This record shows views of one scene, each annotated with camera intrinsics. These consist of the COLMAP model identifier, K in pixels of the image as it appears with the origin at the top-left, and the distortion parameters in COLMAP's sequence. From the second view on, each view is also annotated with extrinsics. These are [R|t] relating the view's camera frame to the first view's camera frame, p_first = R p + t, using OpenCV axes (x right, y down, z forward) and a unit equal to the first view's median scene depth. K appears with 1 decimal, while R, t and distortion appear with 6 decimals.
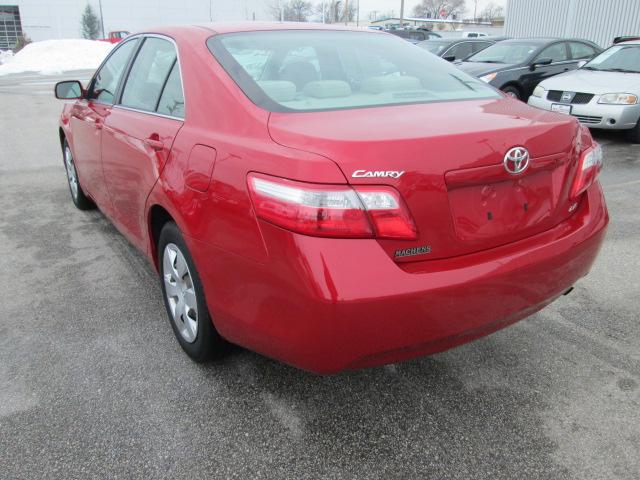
lens RADIAL K [[533.0, 0, 320.0], [0, 533.0, 240.0], [0, 0, 1]] dist [-0.029089, 0.001016]
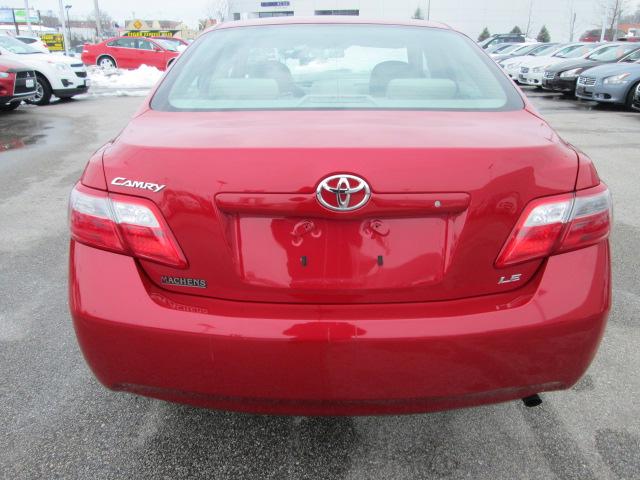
lens RADIAL K [[524.4, 0, 320.0], [0, 524.4, 240.0], [0, 0, 1]] dist [-0.038573, 0.000926]
pose [[0.836033, 0.180220, -0.518237, 0.772360], [-0.183348, 0.981985, 0.045710, -0.120725], [0.517139, 0.056803, 0.854015, 0.403567]]
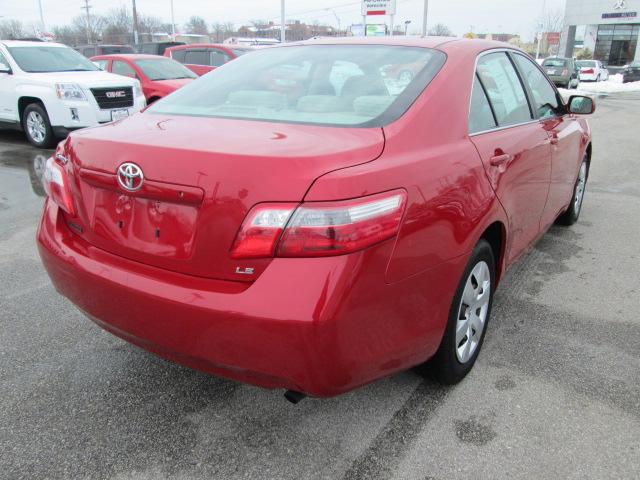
lens RADIAL K [[524.4, 0, 320.0], [0, 524.4, 240.0], [0, 0, 1]] dist [-0.038573, 0.000926]
pose [[0.404934, 0.286853, -0.868184, 1.470298], [-0.314999, 0.935154, 0.162059, -0.326561], [0.858373, 0.207854, 0.469034, 0.931009]]
